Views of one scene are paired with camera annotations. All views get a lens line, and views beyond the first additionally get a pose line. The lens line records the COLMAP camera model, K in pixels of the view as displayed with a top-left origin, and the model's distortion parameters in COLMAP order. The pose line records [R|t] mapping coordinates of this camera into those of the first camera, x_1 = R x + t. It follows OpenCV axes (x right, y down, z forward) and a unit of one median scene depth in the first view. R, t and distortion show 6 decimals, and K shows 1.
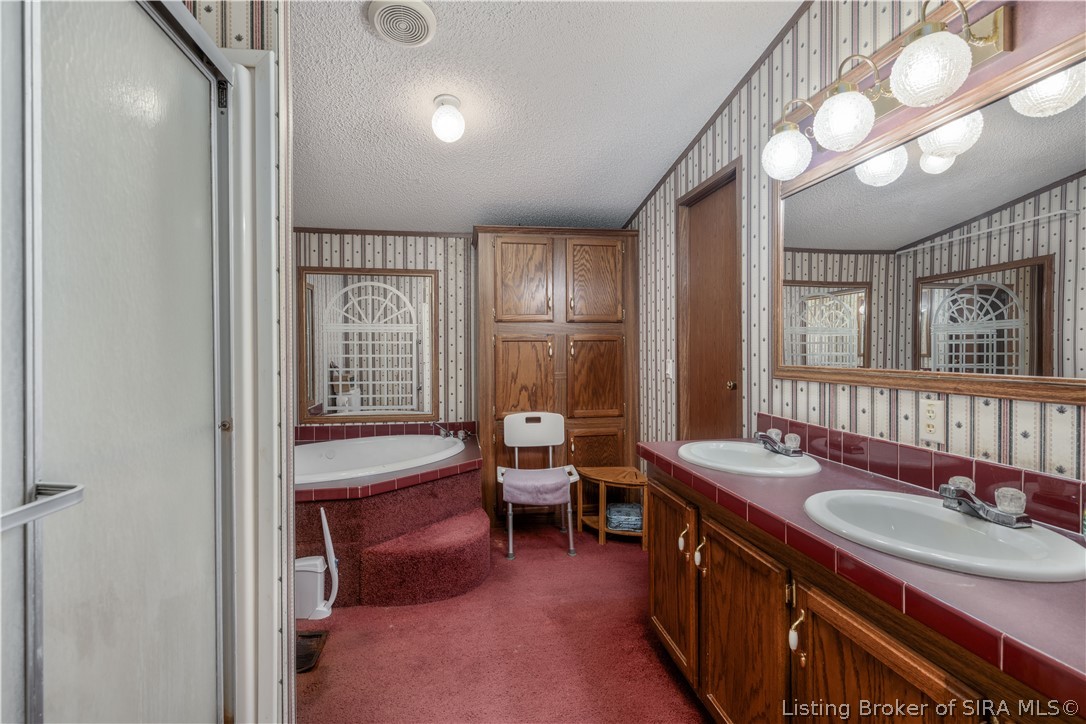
lens RADIAL K [[506.7, 0, 543.0], [0, 506.7, 362.0], [0, 0, 1]] dist [0.000208, 0.000006]
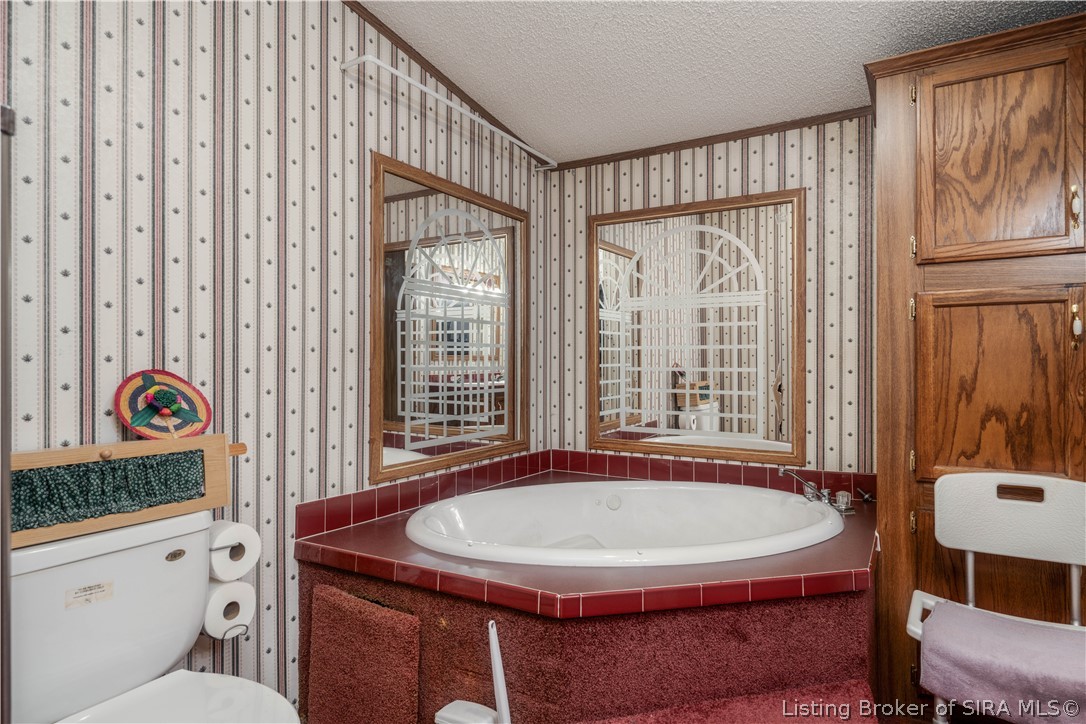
lens RADIAL K [[623.9, 0, 541.4], [0, 623.9, 365.1], [0, 0, 1]] dist [-0.001366, 0.001547]
pose [[0.764957, 0.005017, -0.644061, 0.008771], [-0.011978, 0.999908, -0.006437, 0.018025], [0.643970, 0.012639, 0.764947, 0.350257]]
